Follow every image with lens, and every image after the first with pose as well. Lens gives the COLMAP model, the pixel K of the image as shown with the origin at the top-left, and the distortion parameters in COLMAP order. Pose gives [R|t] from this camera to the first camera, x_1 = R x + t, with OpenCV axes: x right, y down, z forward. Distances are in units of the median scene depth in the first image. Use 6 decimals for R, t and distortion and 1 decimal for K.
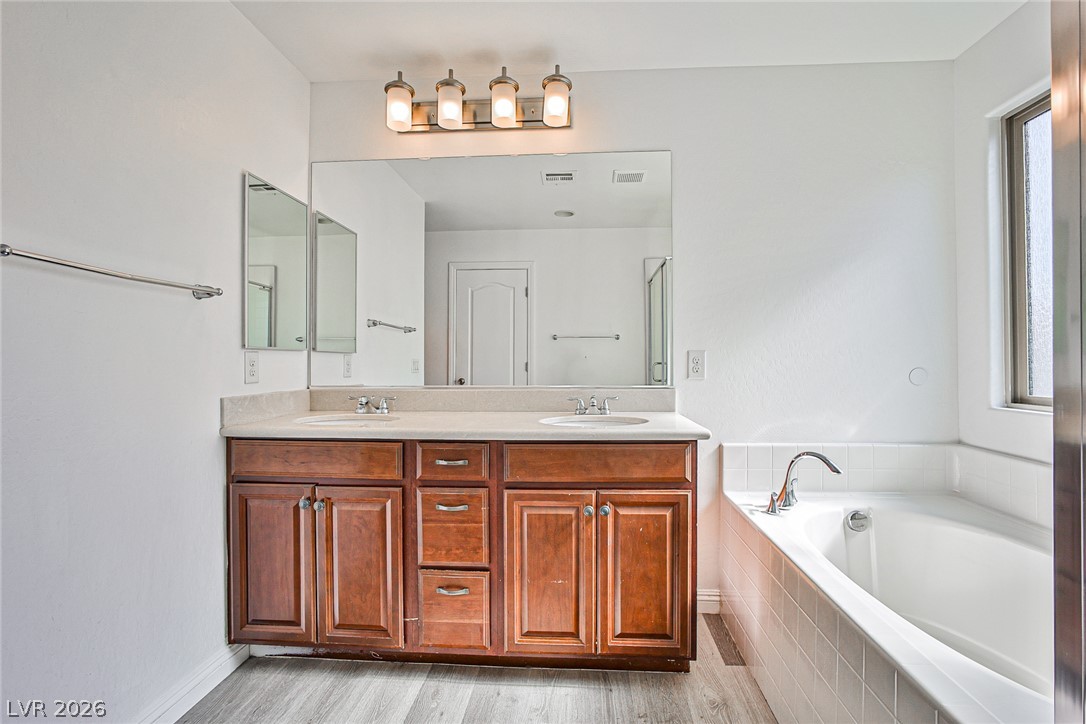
lens RADIAL K [[488.7, 0, 543.1], [0, 488.7, 360.0], [0, 0, 1]] dist [-0.042390, 0.016782]
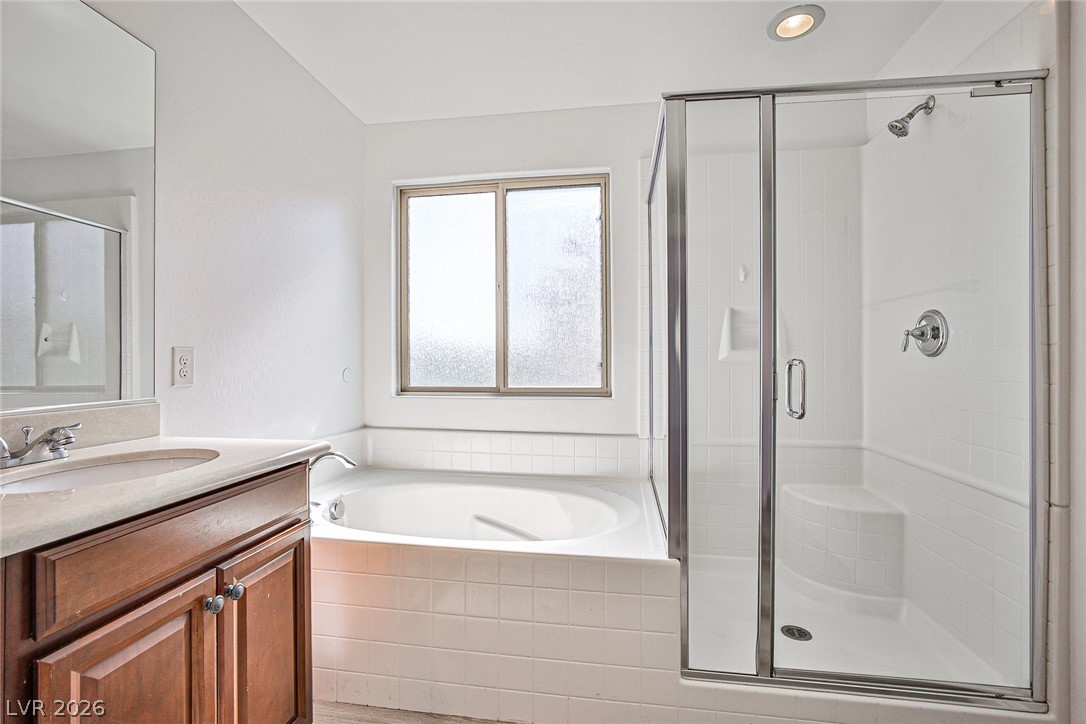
lens RADIAL K [[488.7, 0, 543.1], [0, 488.7, 360.0], [0, 0, 1]] dist [-0.042390, 0.016782]
pose [[0.082067, 0.006789, 0.996604, -0.382205], [-0.001583, 0.999976, -0.006682, 0.004220], [-0.996626, -0.001029, 0.082076, 0.434025]]
